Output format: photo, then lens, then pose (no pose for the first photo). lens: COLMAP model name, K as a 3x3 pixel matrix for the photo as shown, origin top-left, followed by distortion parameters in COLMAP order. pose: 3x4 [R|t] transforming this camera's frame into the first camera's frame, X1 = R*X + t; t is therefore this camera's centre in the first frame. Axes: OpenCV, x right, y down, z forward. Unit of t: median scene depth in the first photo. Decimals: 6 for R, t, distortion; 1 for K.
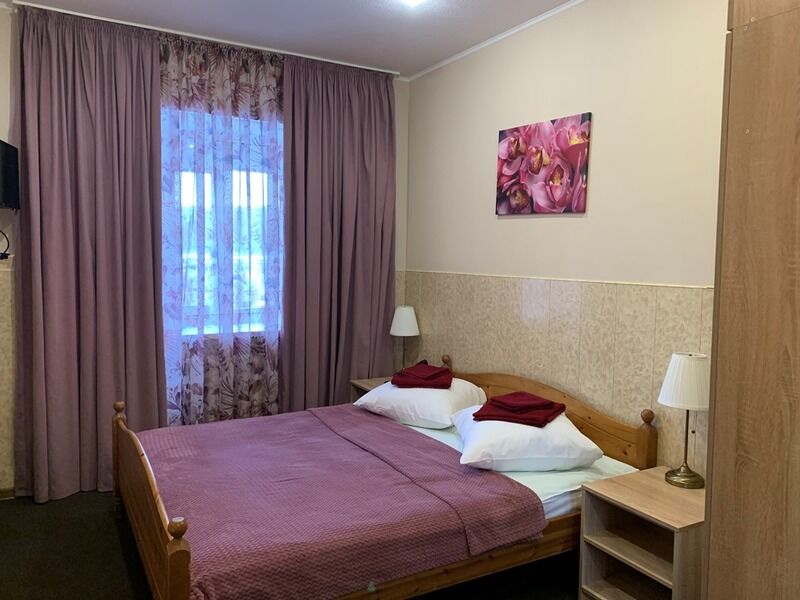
lens RADIAL K [[619.4, 0, 404.2], [0, 619.4, 295.4], [0, 0, 1]] dist [0.009912, -0.006192]
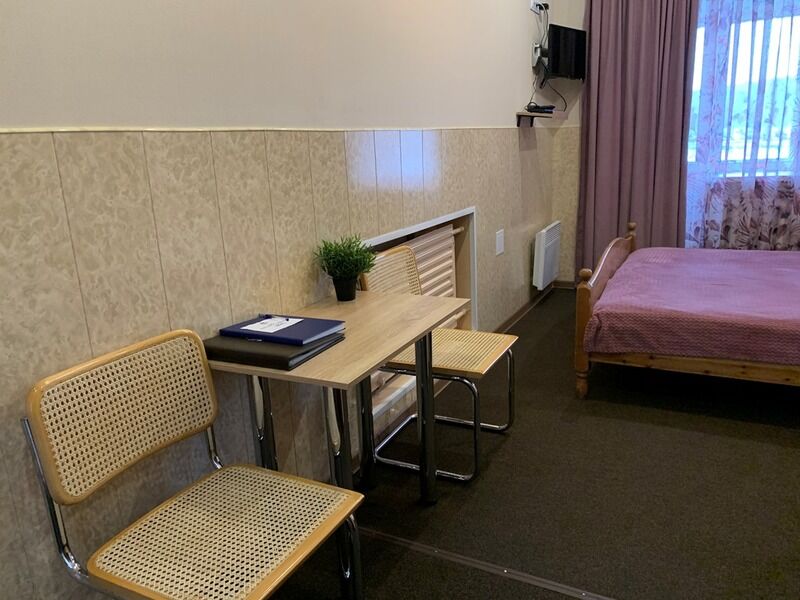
lens RADIAL K [[613.7, 0, 400.0], [0, 613.7, 300.0], [0, 0, 1]] dist [0.106127, -0.130480]
pose [[0.543163, 0.163195, -0.823615, 0.319308], [0.000634, 0.980849, 0.194768, 0.060965], [0.839627, -0.106313, 0.532657, -0.112335]]
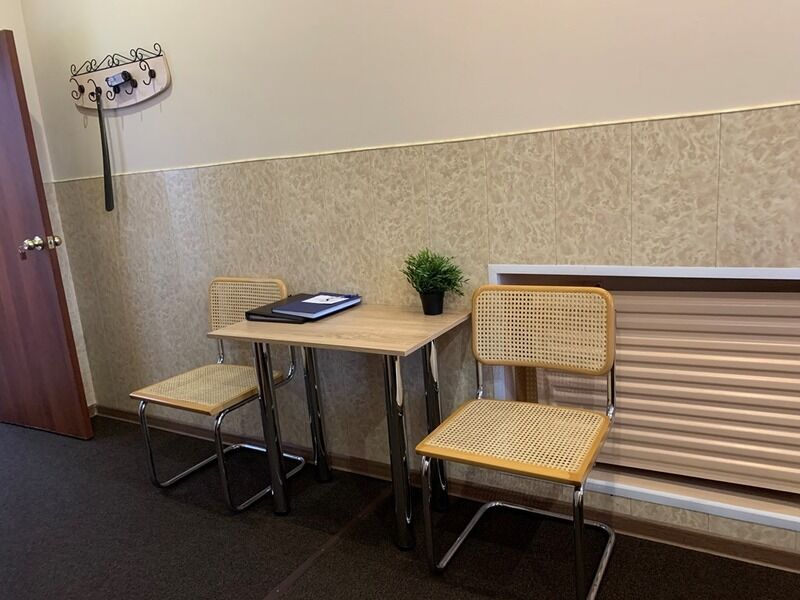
lens RADIAL K [[613.7, 0, 400.0], [0, 613.7, 300.0], [0, 0, 1]] dist [0.106127, -0.130480]
pose [[-0.867830, 0.145329, -0.475131, 0.123084], [0.023570, 0.967232, 0.252798, 0.017685], [0.496301, 0.208186, -0.842819, 0.578030]]
